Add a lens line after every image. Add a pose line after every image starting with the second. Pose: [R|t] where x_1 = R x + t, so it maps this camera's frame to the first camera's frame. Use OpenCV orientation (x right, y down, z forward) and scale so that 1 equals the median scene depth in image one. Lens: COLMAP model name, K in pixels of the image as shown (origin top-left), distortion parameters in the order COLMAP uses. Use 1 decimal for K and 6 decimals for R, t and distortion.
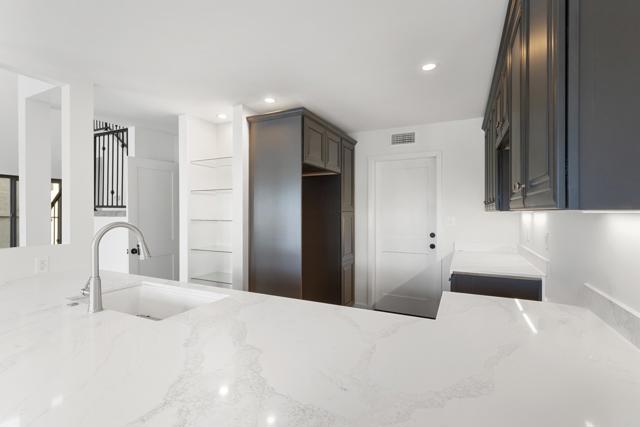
lens RADIAL K [[300.4, 0, 320.0], [0, 300.4, 213.5], [0, 0, 1]] dist [-0.000393, -0.000076]
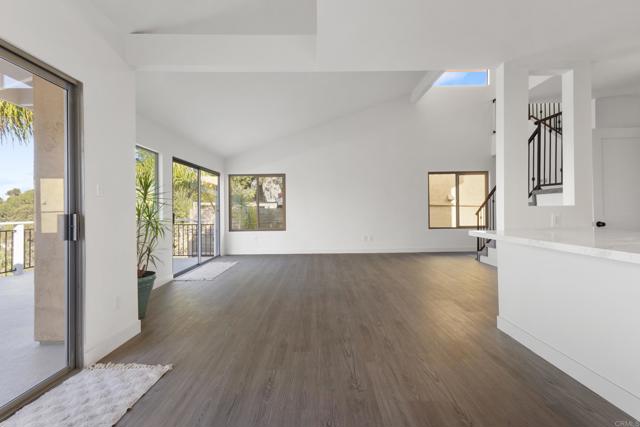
lens RADIAL K [[294.5, 0, 320.3], [0, 294.5, 210.3], [0, 0, 1]] dist [-0.001241, -0.000416]
pose [[0.434858, -0.005515, -0.900482, -0.150003], [0.006228, 0.999976, -0.003117, 0.078184], [0.900477, -0.004253, 0.434882, -0.257795]]
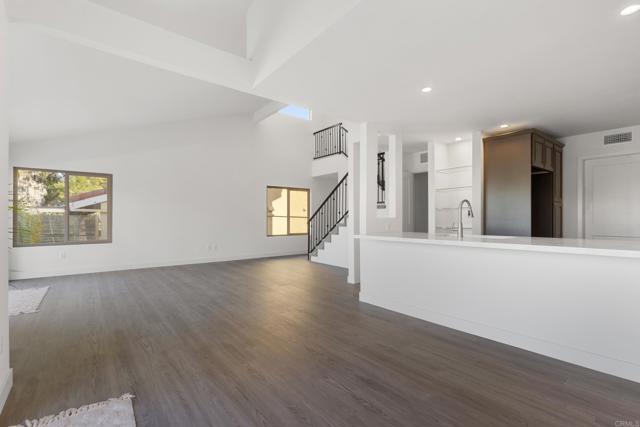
lens RADIAL K [[297.3, 0, 318.2], [0, 297.3, 216.8], [0, 0, 1]] dist [0.001532, 0.000222]
pose [[0.897771, -0.003603, -0.440448, -0.286868], [-0.001873, 0.999926, -0.011997, 0.080265], [0.440459, 0.011595, 0.897698, -0.609081]]
